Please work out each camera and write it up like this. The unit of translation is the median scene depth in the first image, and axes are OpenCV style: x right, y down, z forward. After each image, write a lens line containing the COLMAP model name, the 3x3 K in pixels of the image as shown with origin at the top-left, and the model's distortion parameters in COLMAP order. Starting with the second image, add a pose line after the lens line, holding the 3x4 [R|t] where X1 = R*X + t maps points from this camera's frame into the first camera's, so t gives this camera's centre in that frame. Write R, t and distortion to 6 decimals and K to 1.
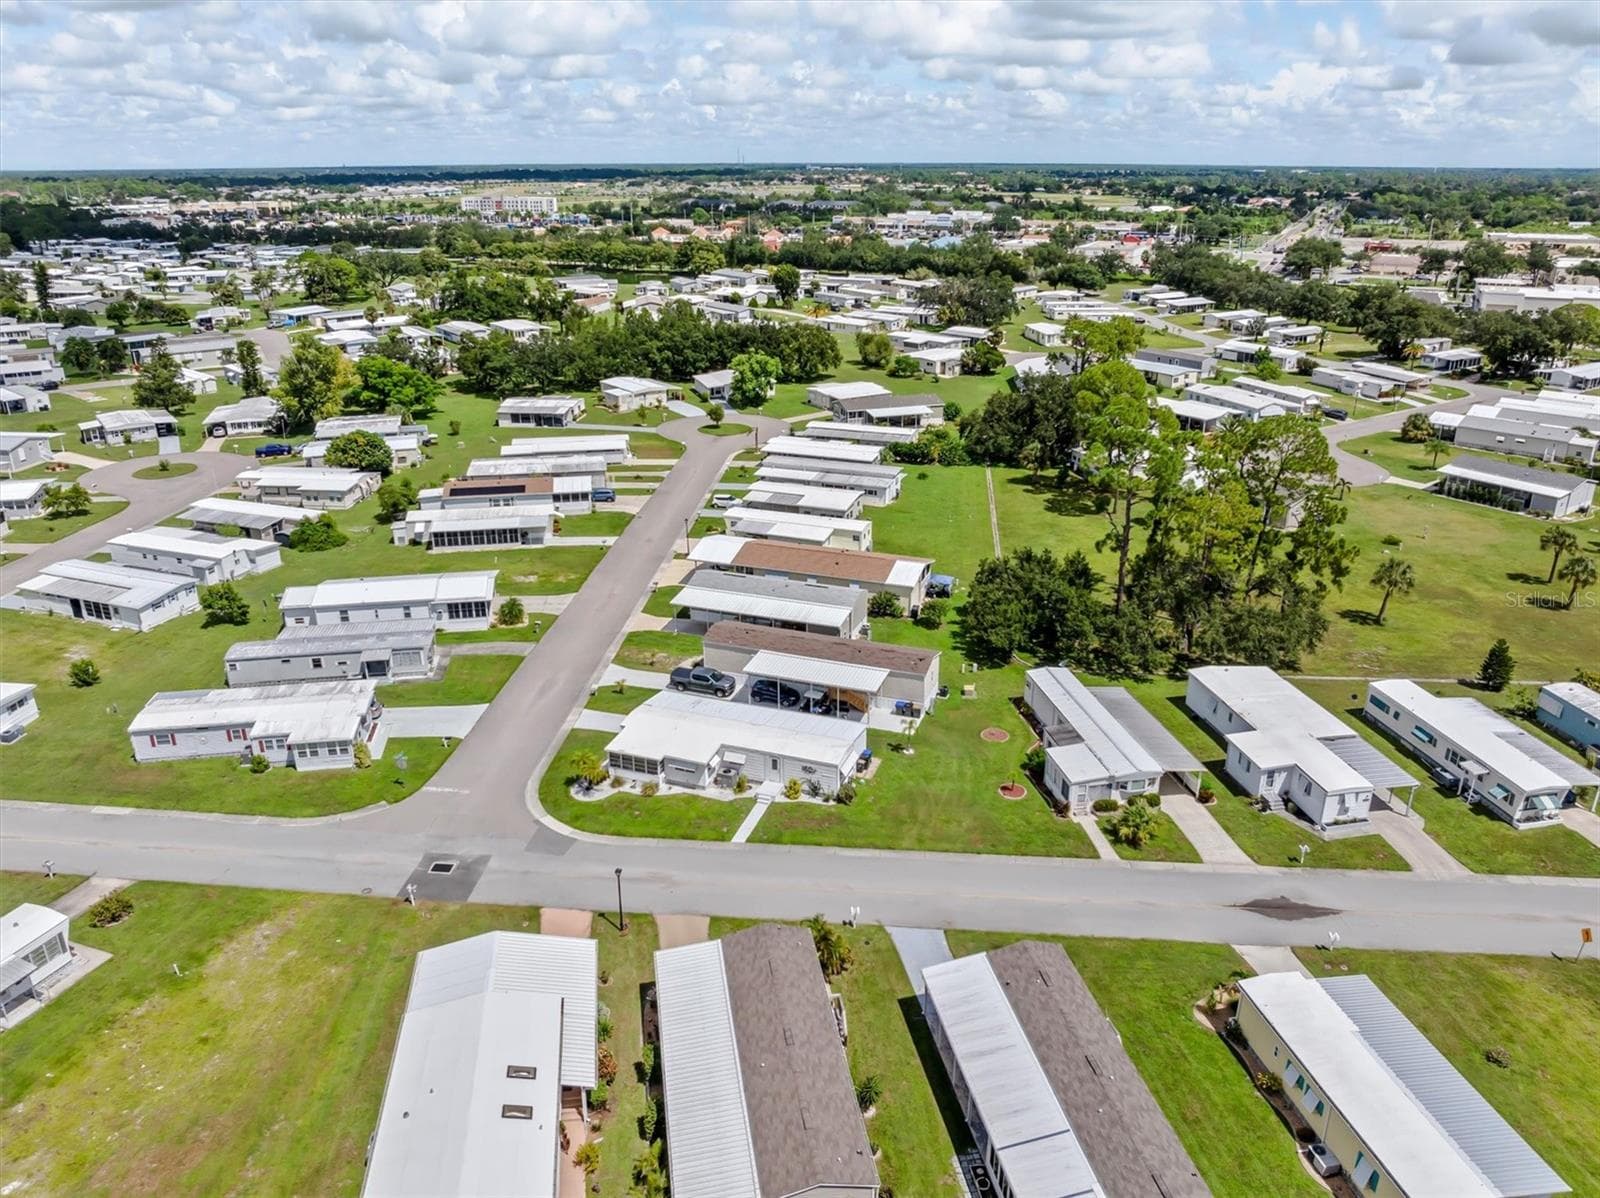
lens RADIAL K [[1117.3, 0, 810.3], [0, 1117.3, 588.6], [0, 0, 1]] dist [-0.043560, 0.014567]
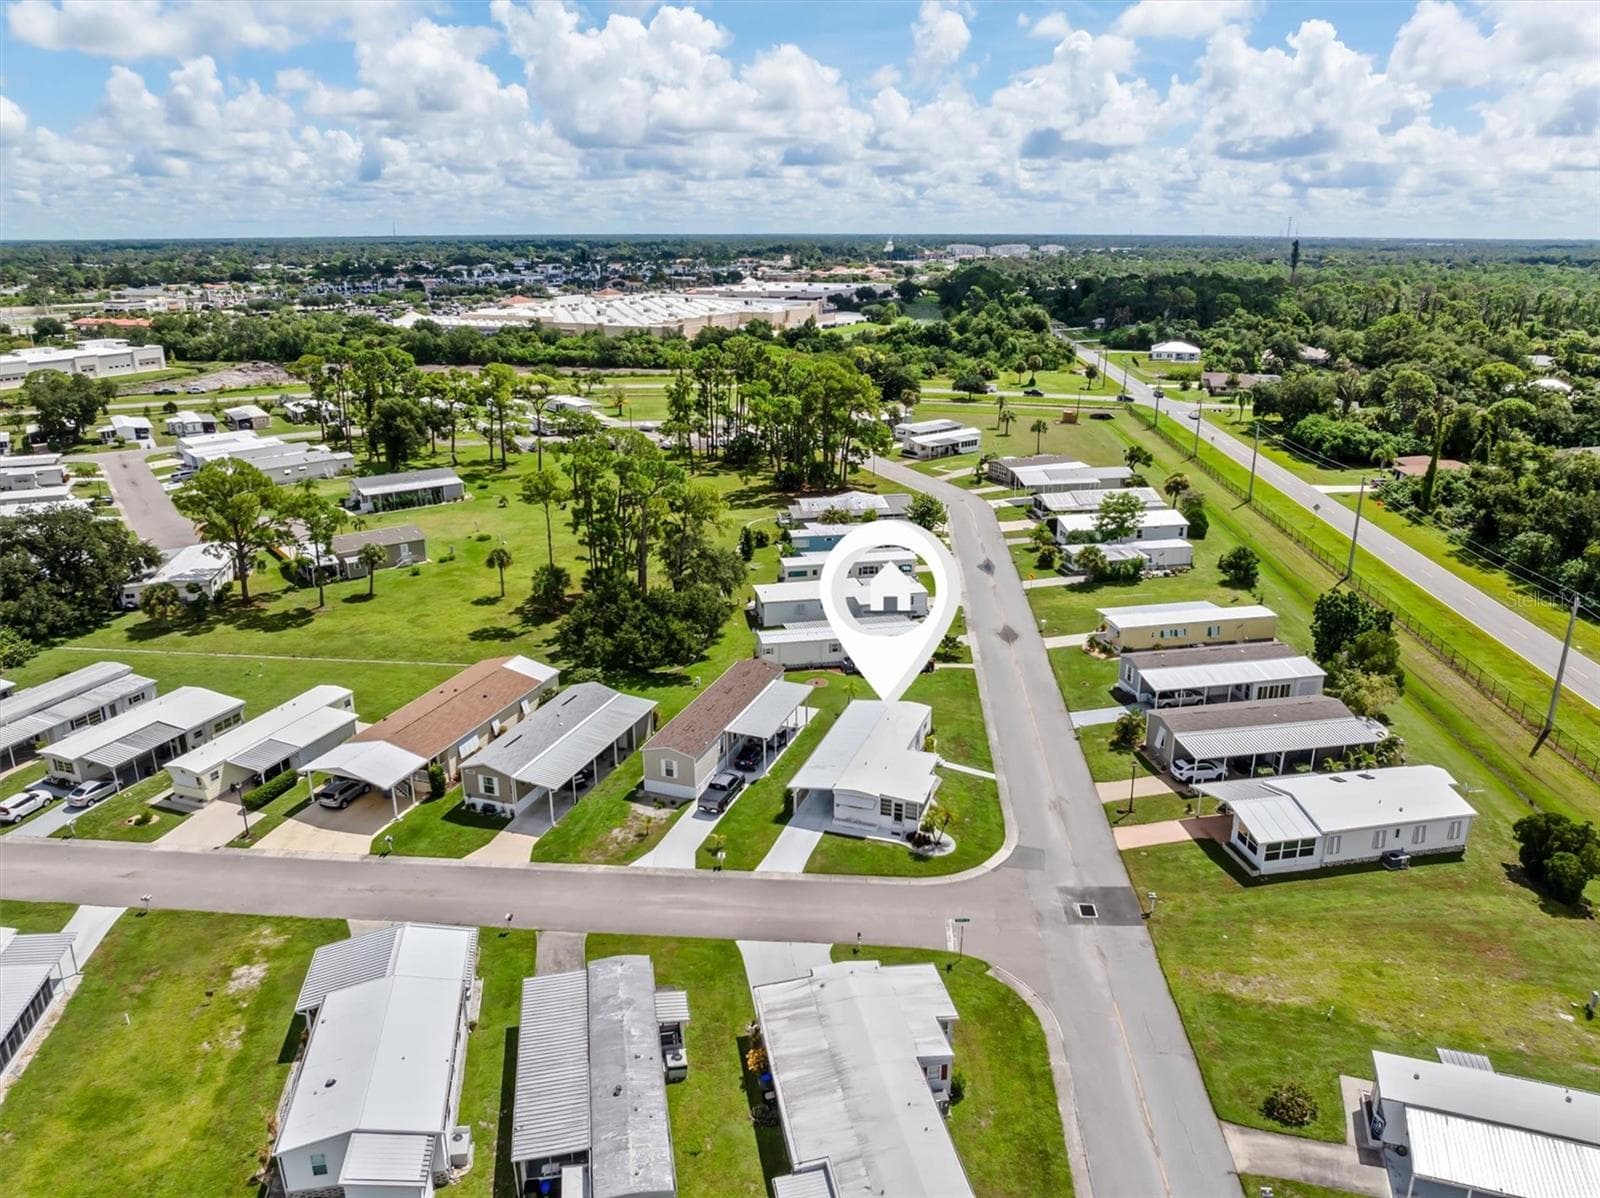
lens RADIAL K [[1117.3, 0, 803.4], [0, 1117.3, 592.7], [0, 0, 1]] dist [-0.043560, 0.014567]
pose [[-0.011719, -0.308302, 0.951216, -0.681185], [0.359405, 0.886411, 0.291726, -0.225953], [-0.933108, 0.345291, 0.100417, 0.583486]]
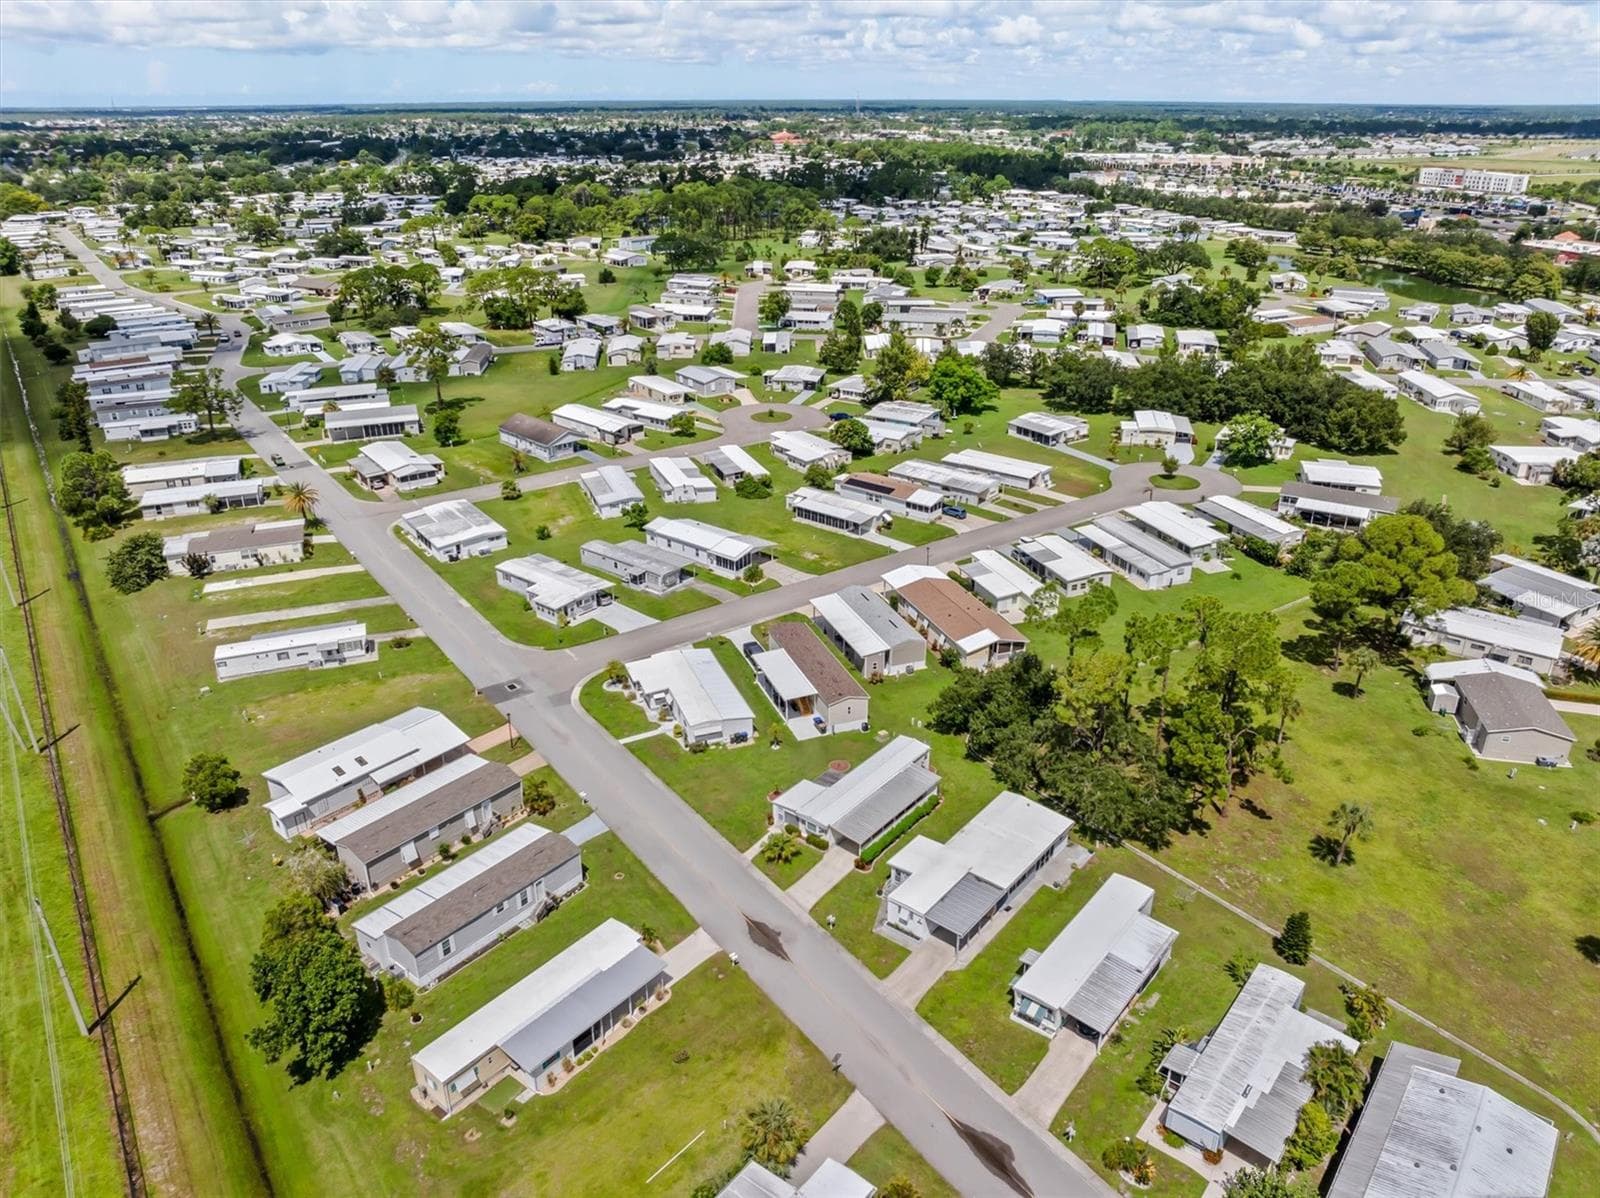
lens RADIAL K [[1117.3, 0, 810.5], [0, 1117.3, 596.7], [0, 0, 1]] dist [-0.043560, 0.014567]
pose [[0.658143, 0.308501, -0.686786, 0.668121], [-0.269093, 0.948328, 0.168114, -0.182153], [0.703162, 0.074166, 0.707151, 0.026376]]
